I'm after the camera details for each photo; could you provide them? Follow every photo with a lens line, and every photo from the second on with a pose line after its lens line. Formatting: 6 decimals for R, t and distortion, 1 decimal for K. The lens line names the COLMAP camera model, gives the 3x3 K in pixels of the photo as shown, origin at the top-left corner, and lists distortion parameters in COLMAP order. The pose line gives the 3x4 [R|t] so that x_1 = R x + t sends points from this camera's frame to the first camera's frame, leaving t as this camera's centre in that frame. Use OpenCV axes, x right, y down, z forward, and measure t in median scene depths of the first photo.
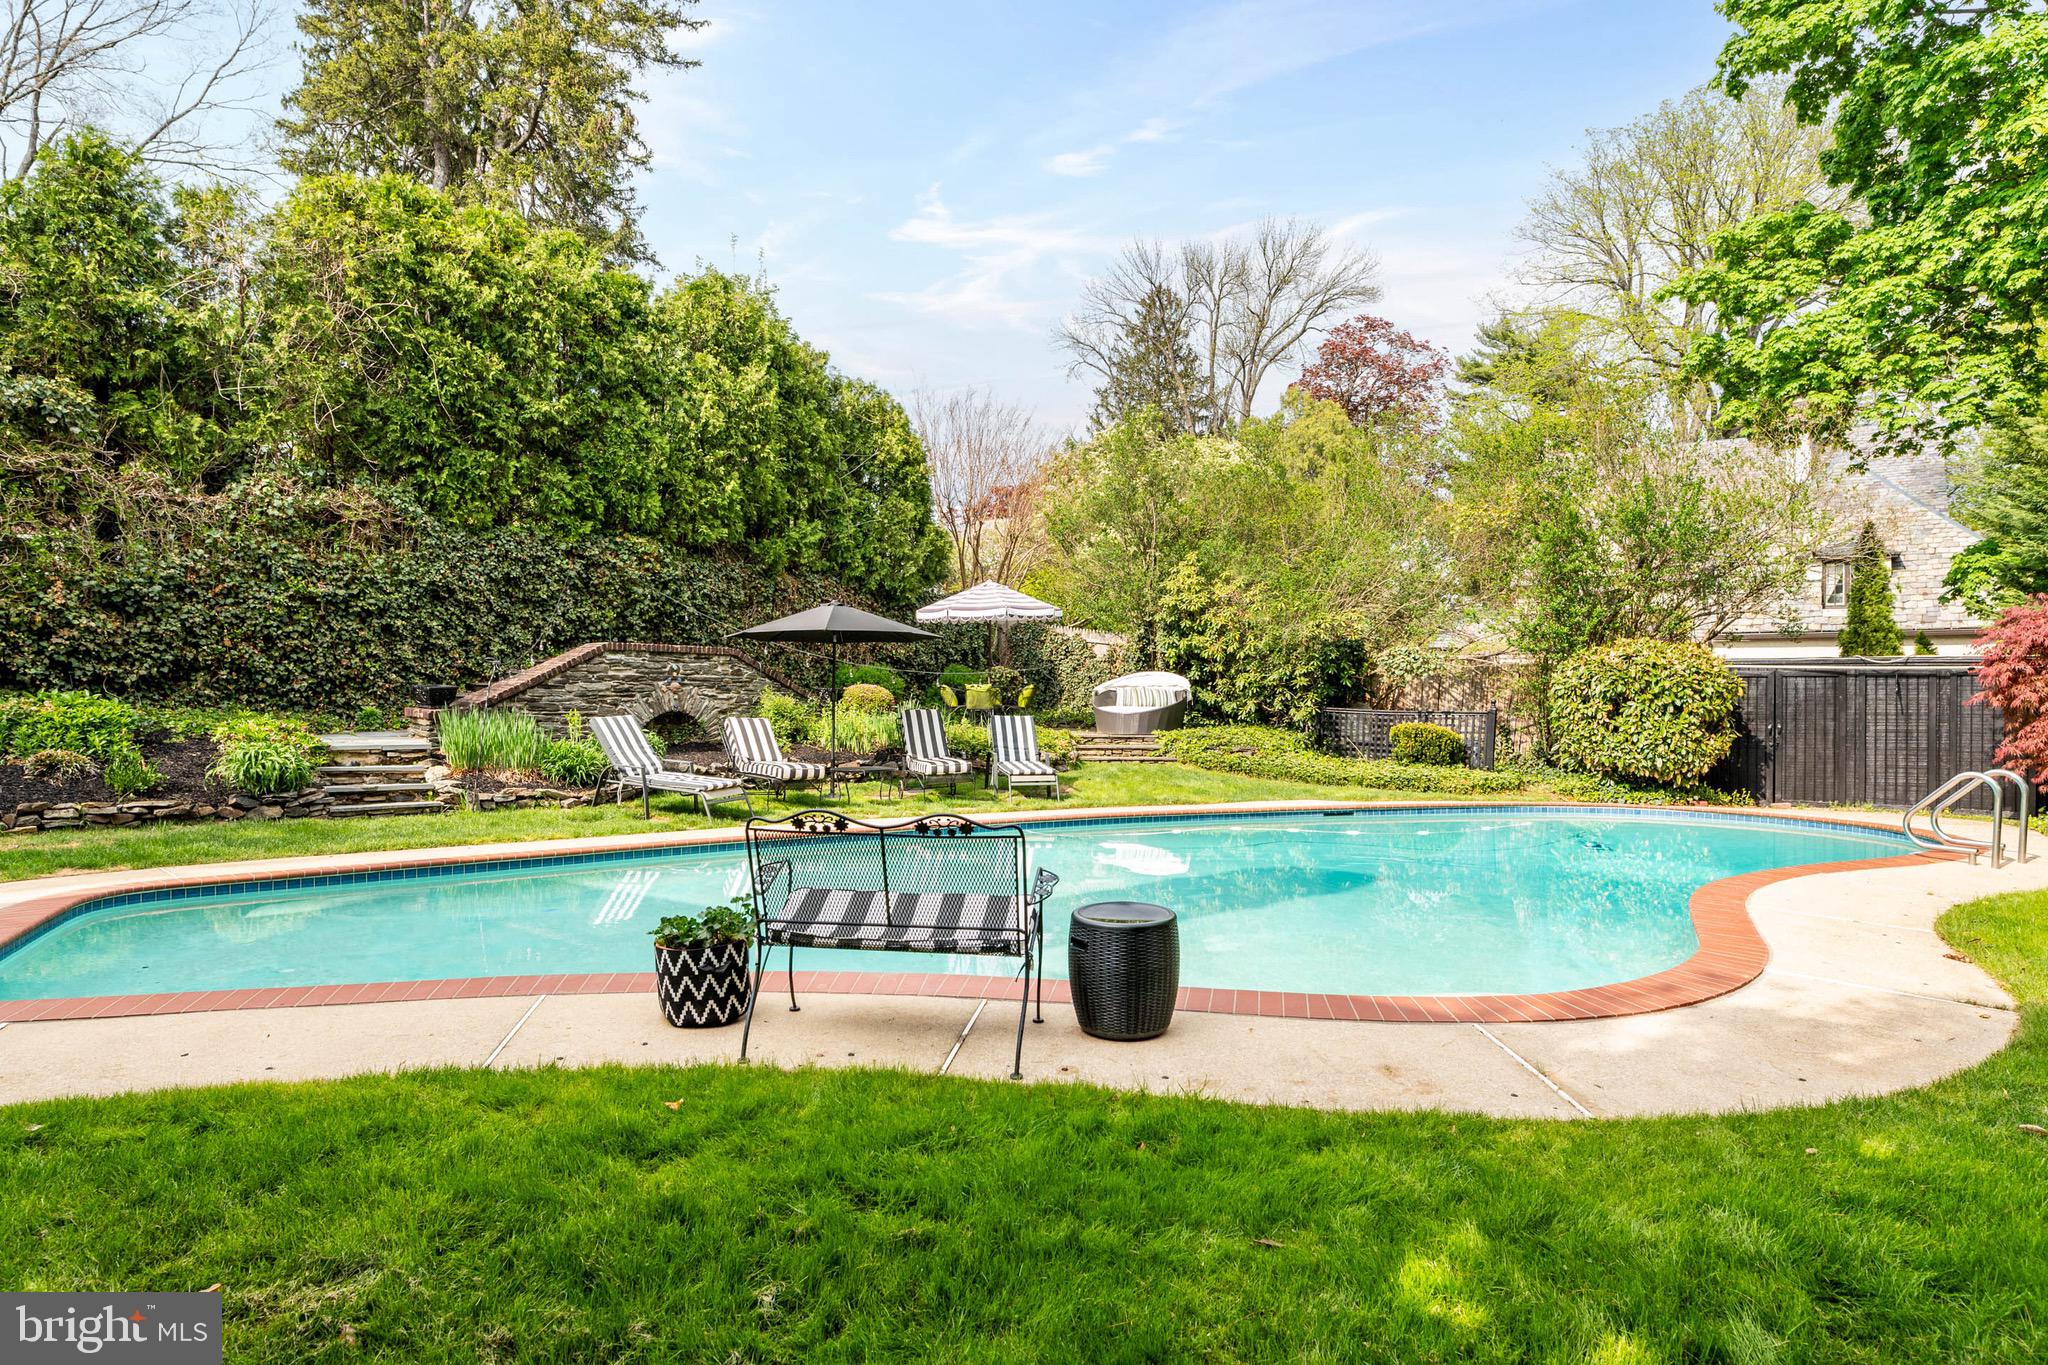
lens RADIAL K [[1184.0, 0, 1024.0], [0, 1184.0, 682.5], [0, 0, 1]] dist [-0.001625, 0.002790]
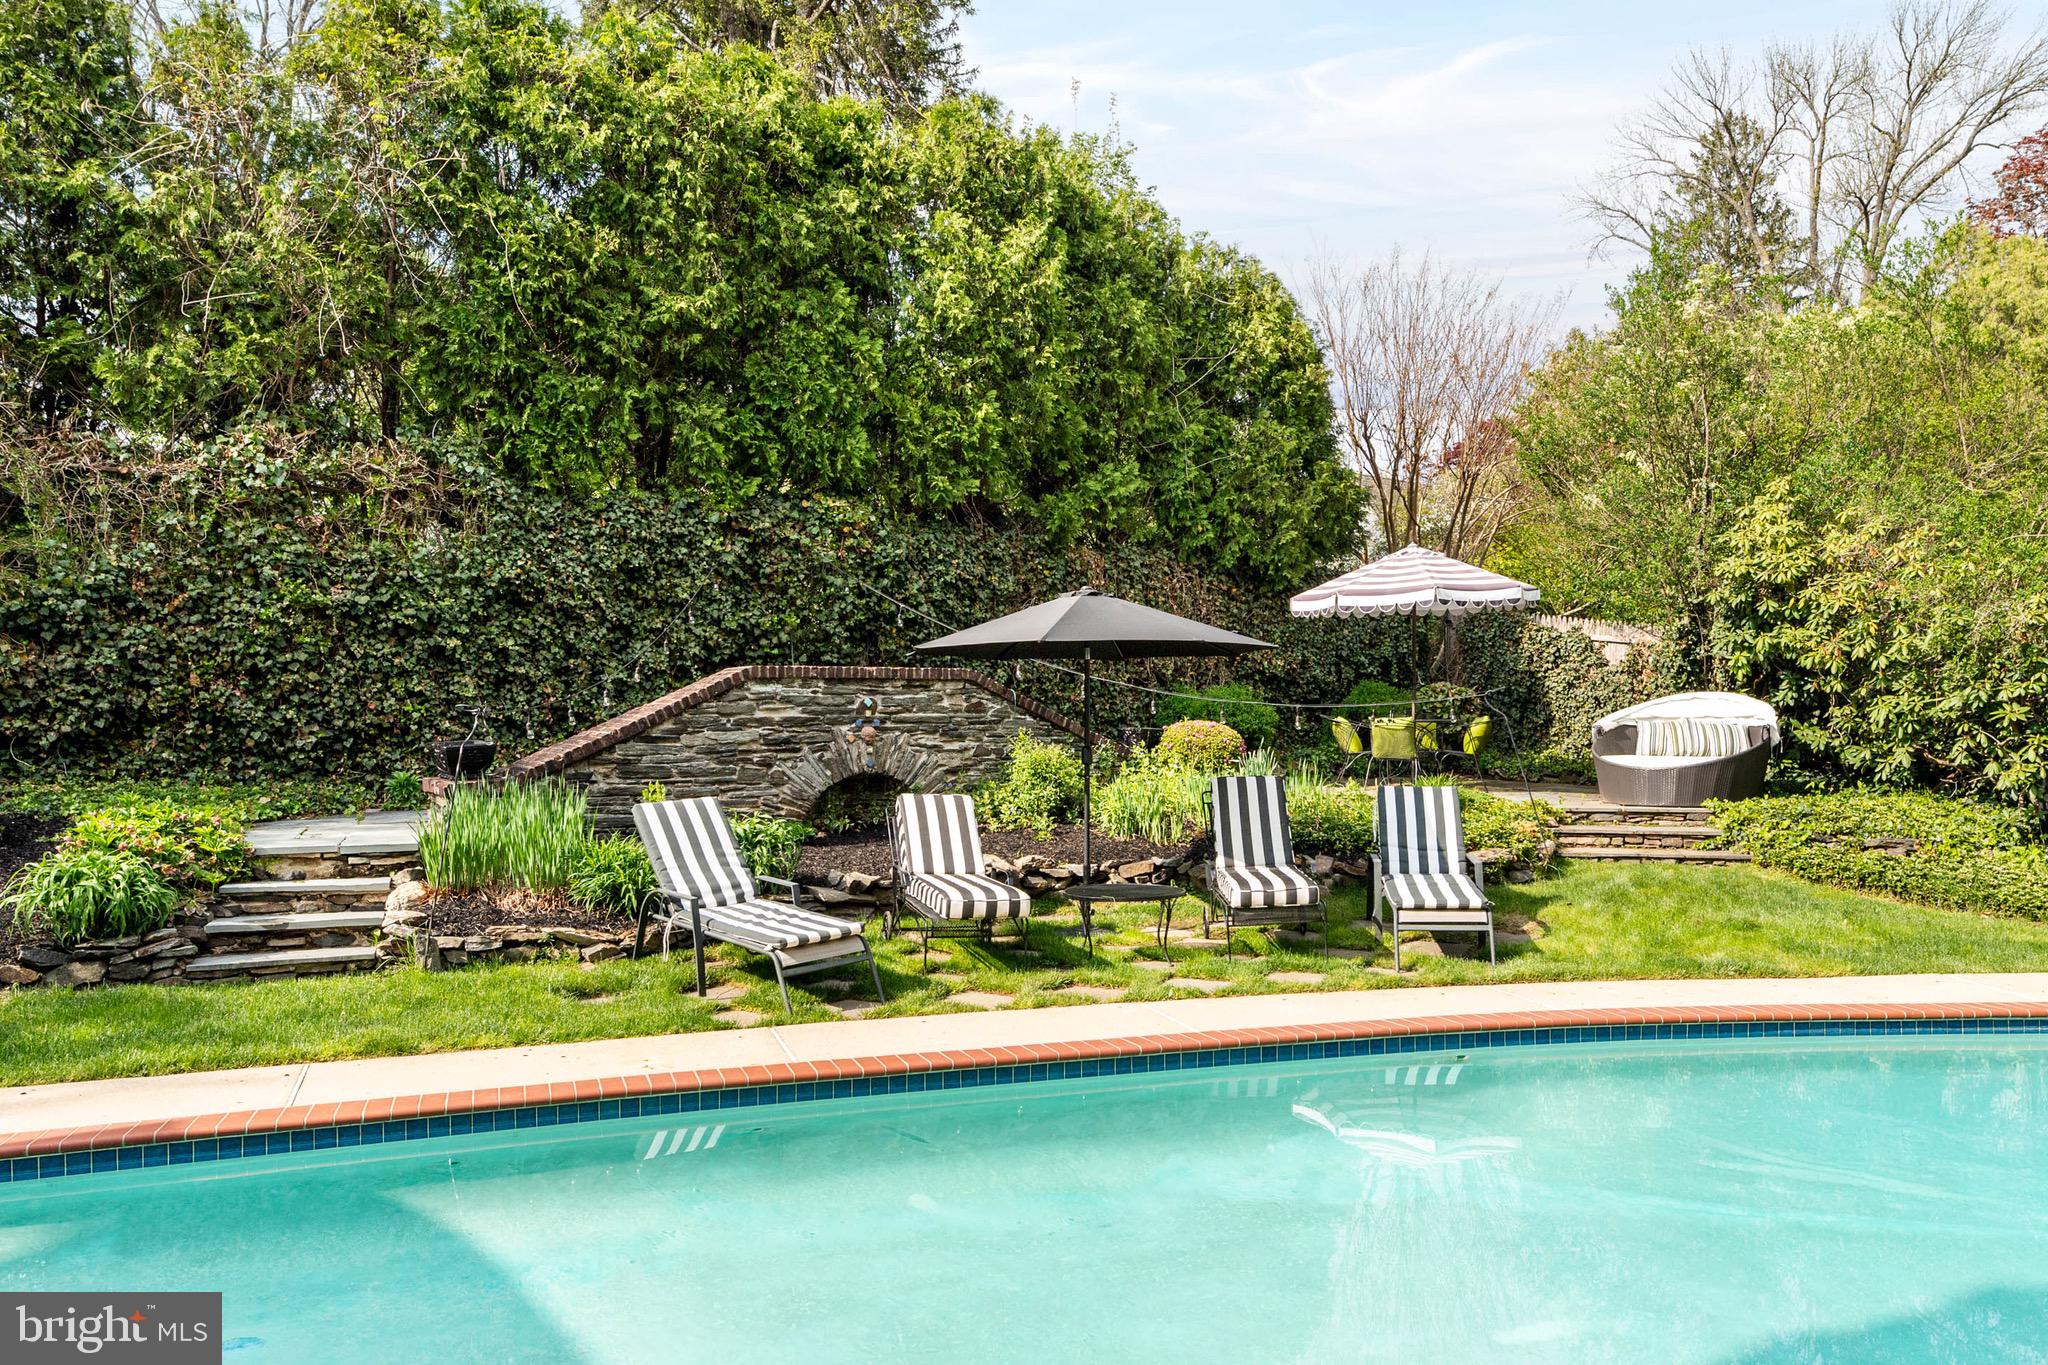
lens RADIAL K [[1477.3, 0, 1066.3], [0, 1477.3, 711.1], [0, 0, 1]] dist [0.000438, -0.000543]
pose [[0.951683, -0.008216, -0.306971, 0.039569], [0.013015, 0.999823, 0.013590, -0.015827], [0.306805, -0.016928, 0.951622, 0.263199]]
